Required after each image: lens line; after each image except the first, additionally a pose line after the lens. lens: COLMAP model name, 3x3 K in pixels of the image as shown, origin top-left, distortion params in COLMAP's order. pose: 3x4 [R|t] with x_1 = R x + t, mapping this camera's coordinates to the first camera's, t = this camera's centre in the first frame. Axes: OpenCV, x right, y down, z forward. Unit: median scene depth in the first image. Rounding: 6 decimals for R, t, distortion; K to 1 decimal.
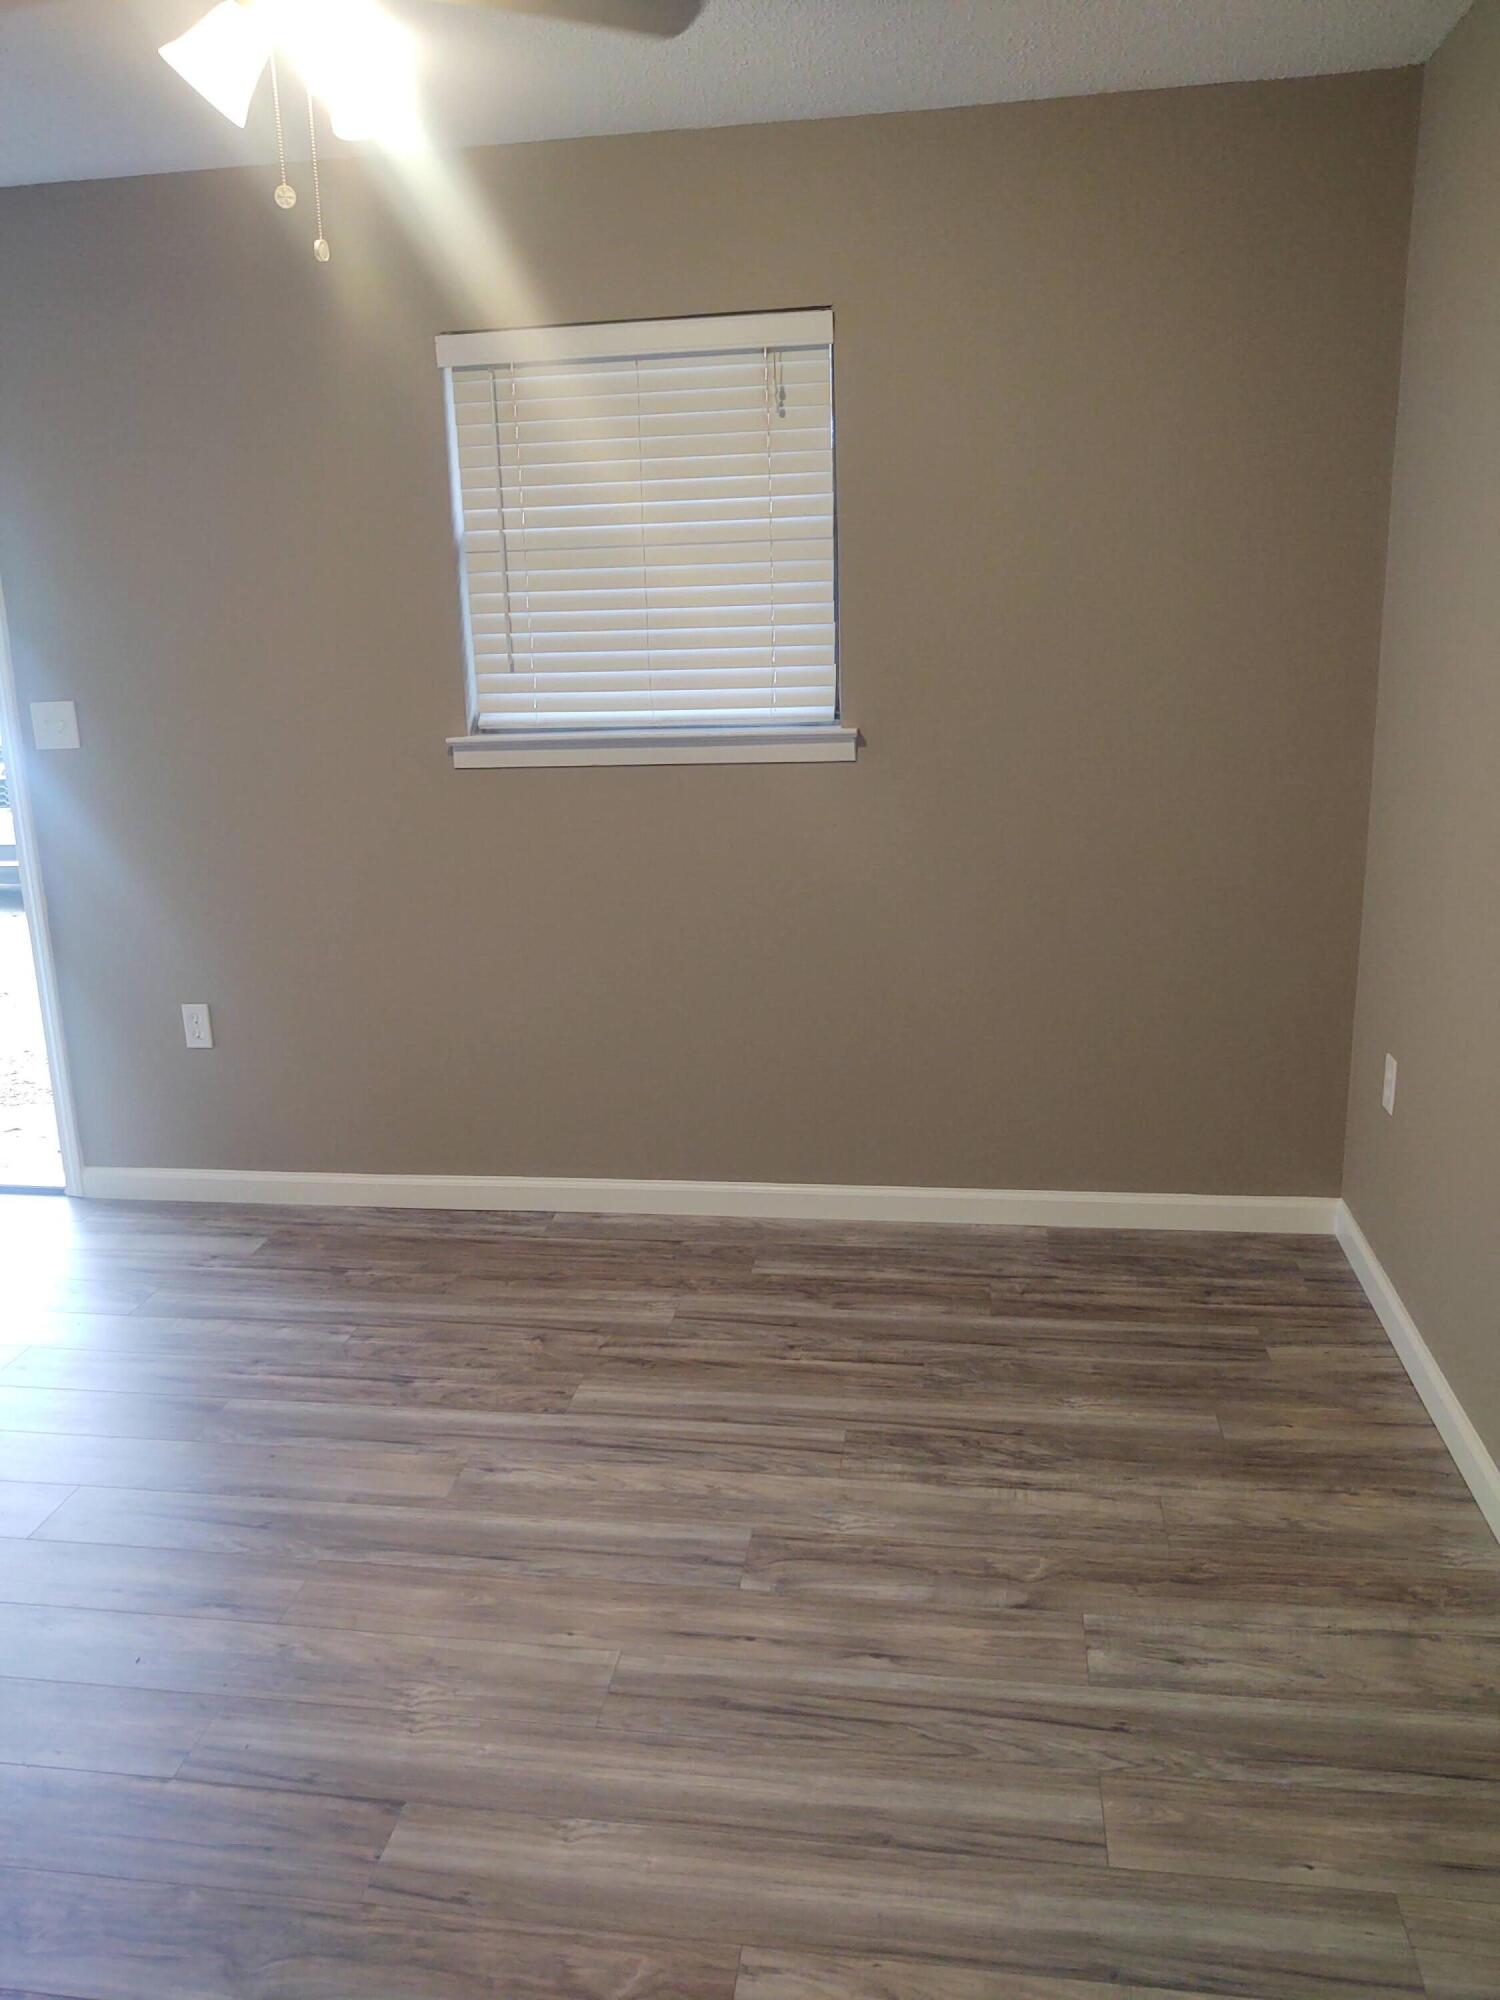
lens RADIAL K [[1514.3, 0, 712.7], [0, 1514.3, 978.1], [0, 0, 1]] dist [0.014601, -0.019851]
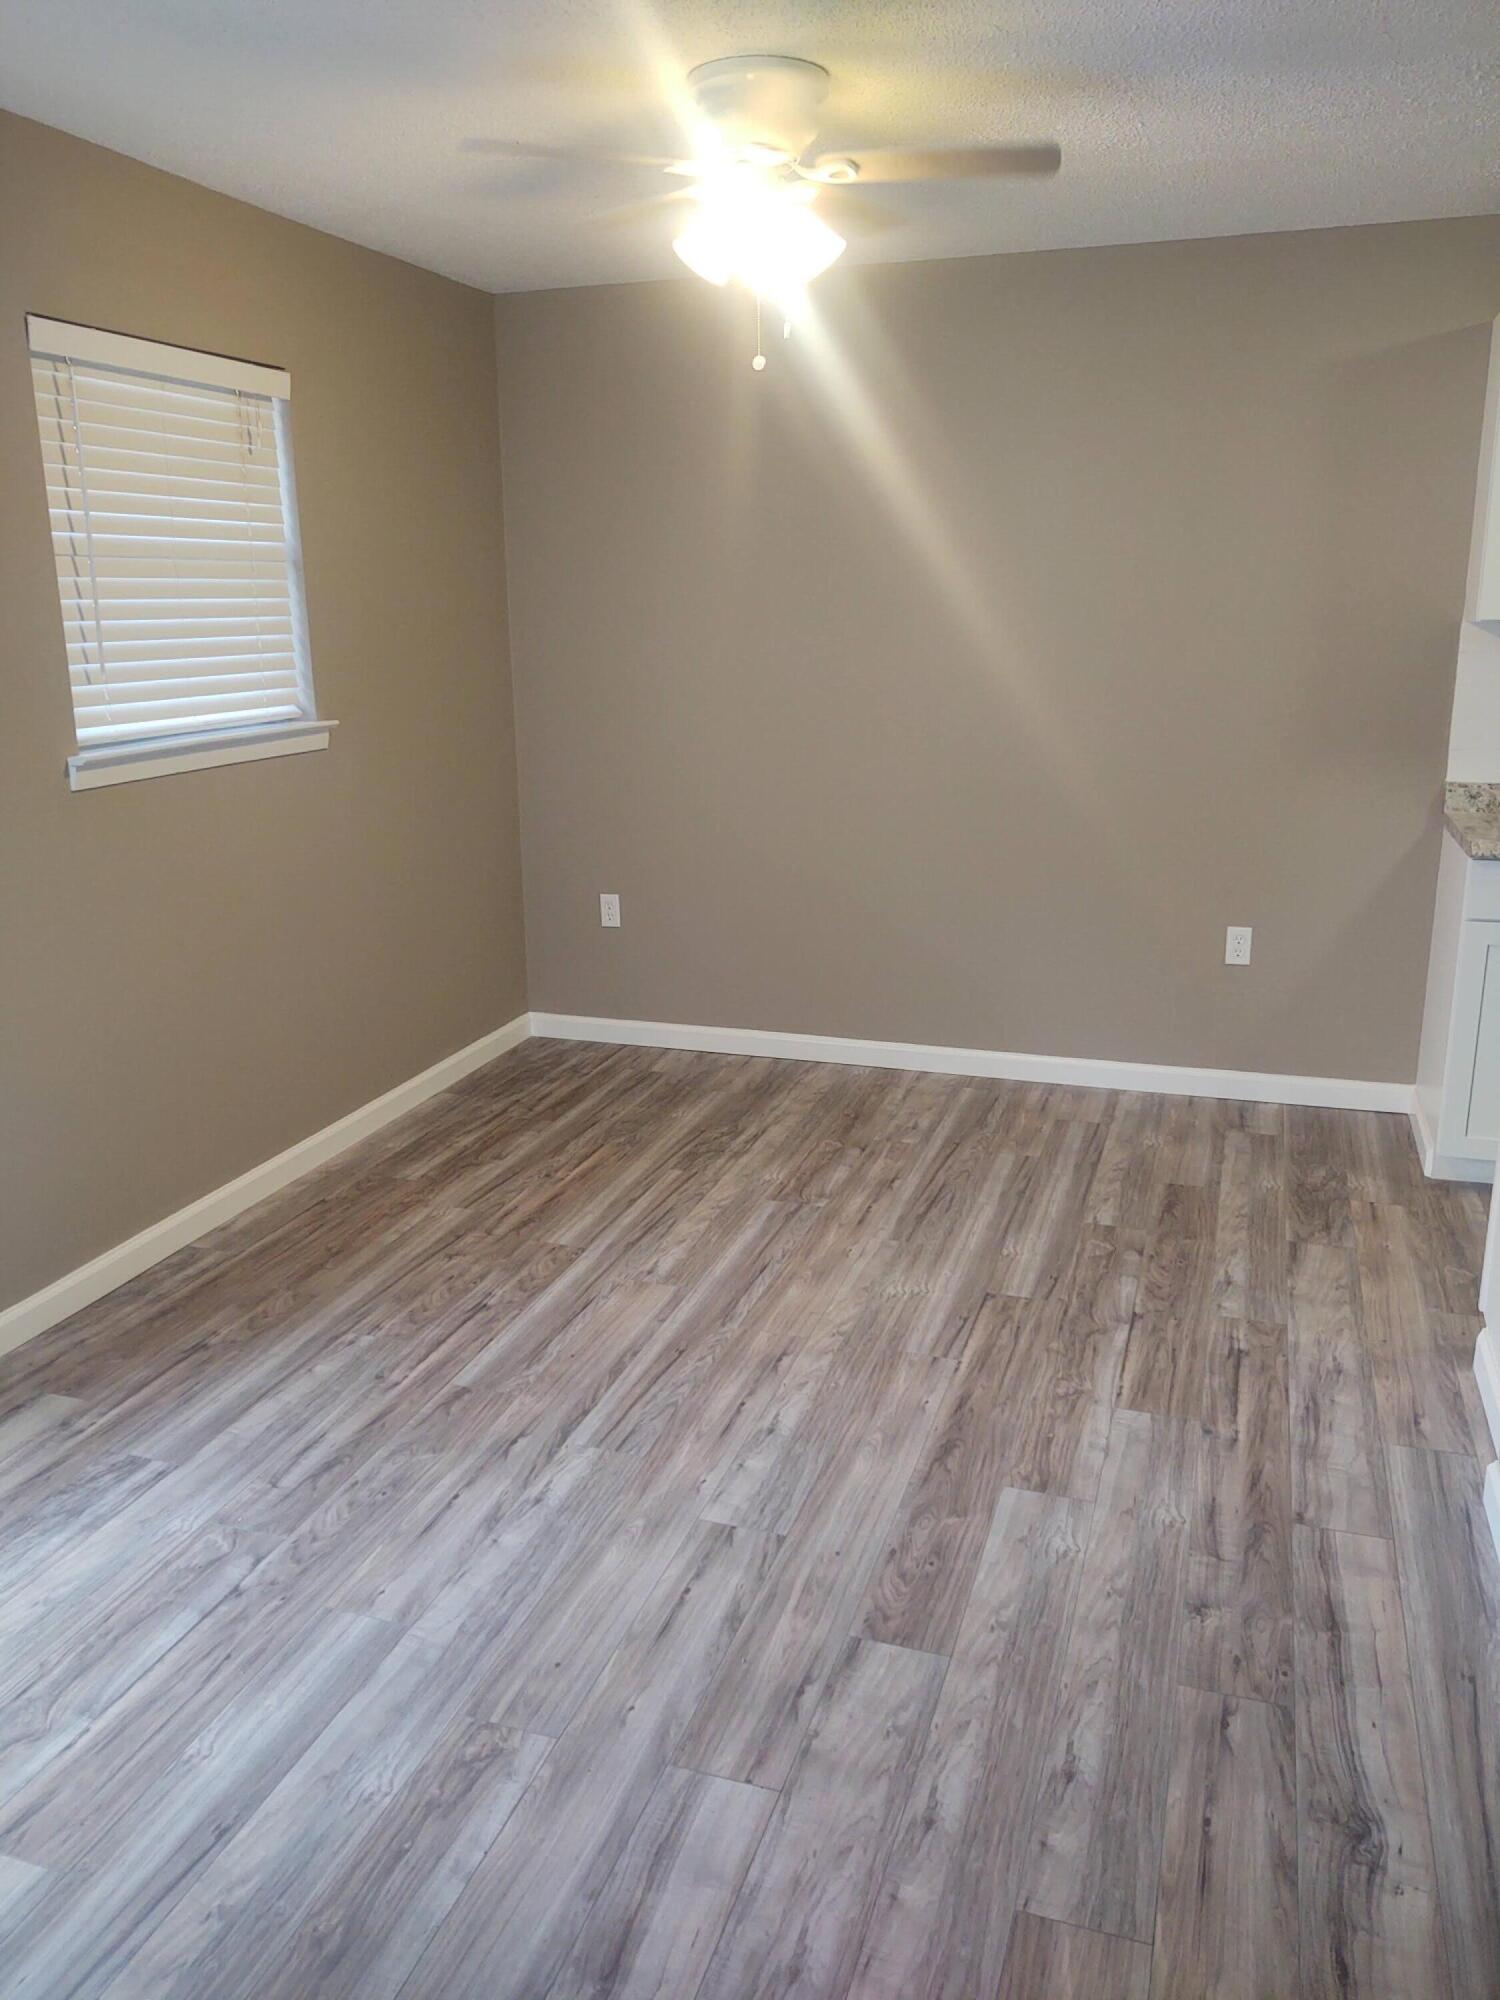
lens RADIAL K [[1514.3, 0, 753.6], [0, 1514.3, 989.4], [0, 0, 1]] dist [0.014601, -0.019851]
pose [[0.171304, -0.216759, 0.961078, -1.167048], [0.260070, 0.950846, 0.168096, -0.085720], [-0.950273, 0.221152, 0.219256, 0.517785]]
